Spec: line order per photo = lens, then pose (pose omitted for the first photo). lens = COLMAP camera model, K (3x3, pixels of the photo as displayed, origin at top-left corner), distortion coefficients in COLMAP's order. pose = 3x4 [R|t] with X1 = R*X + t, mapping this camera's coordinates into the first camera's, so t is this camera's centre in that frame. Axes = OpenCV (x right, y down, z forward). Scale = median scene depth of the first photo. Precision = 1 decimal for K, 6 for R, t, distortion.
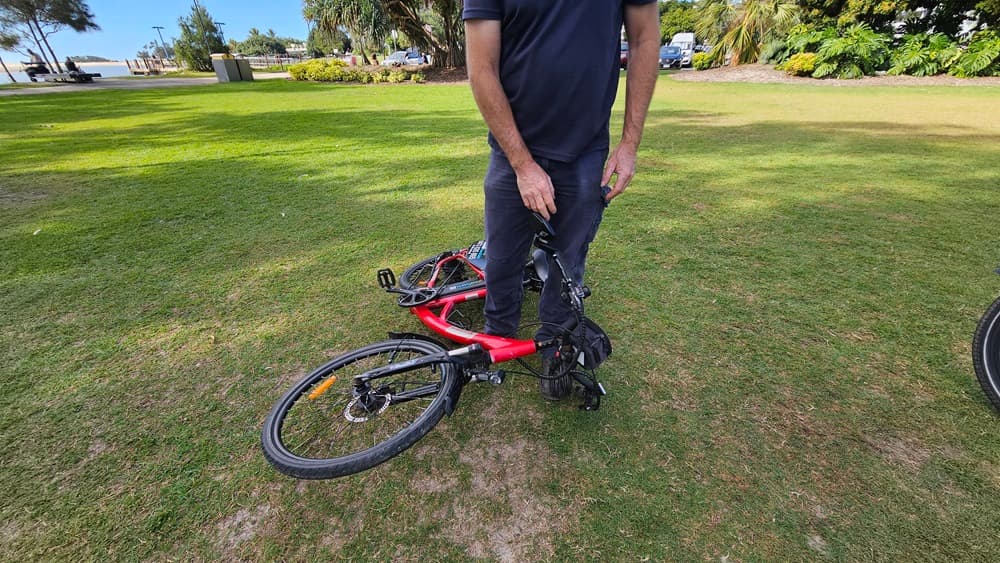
lens RADIAL K [[412.3, 0, 502.8], [0, 412.3, 288.4], [0, 0, 1]] dist [-0.003473, 0.000972]
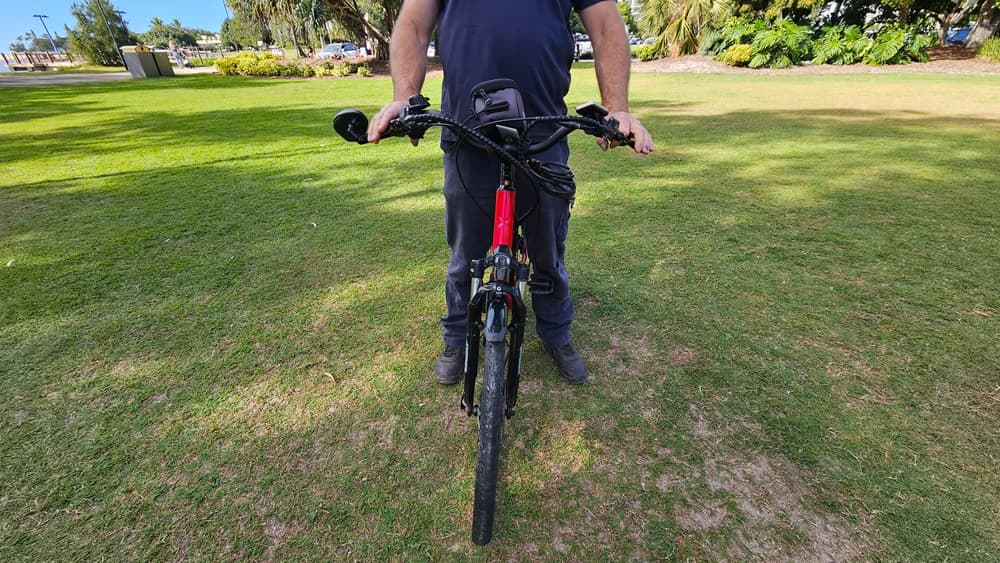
lens RADIAL K [[412.3, 0, 500.2], [0, 412.3, 288.1], [0, 0, 1]] dist [-0.003473, 0.000972]
pose [[0.989523, -0.074016, 0.123961, -0.202653], [0.072327, 0.997217, 0.018081, -0.023088], [-0.124955, -0.008926, 0.992122, 0.048147]]
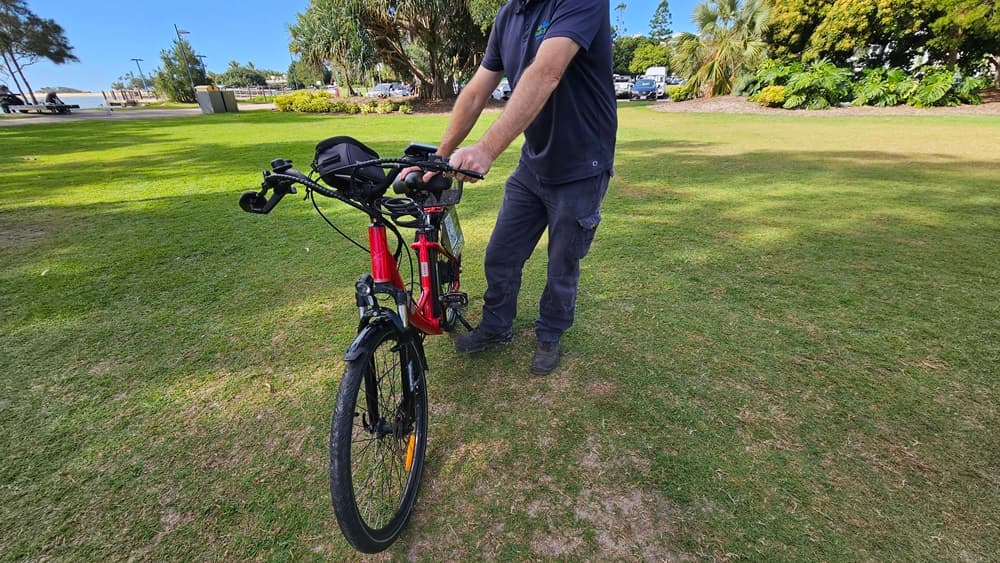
lens RADIAL K [[412.3, 0, 501.5], [0, 412.3, 287.4], [0, 0, 1]] dist [-0.003473, 0.000972]
pose [[0.998793, -0.020730, 0.044518, -0.095902], [0.023433, 0.997858, -0.061082, -0.015394], [-0.043157, 0.062052, 0.997139, 0.012297]]
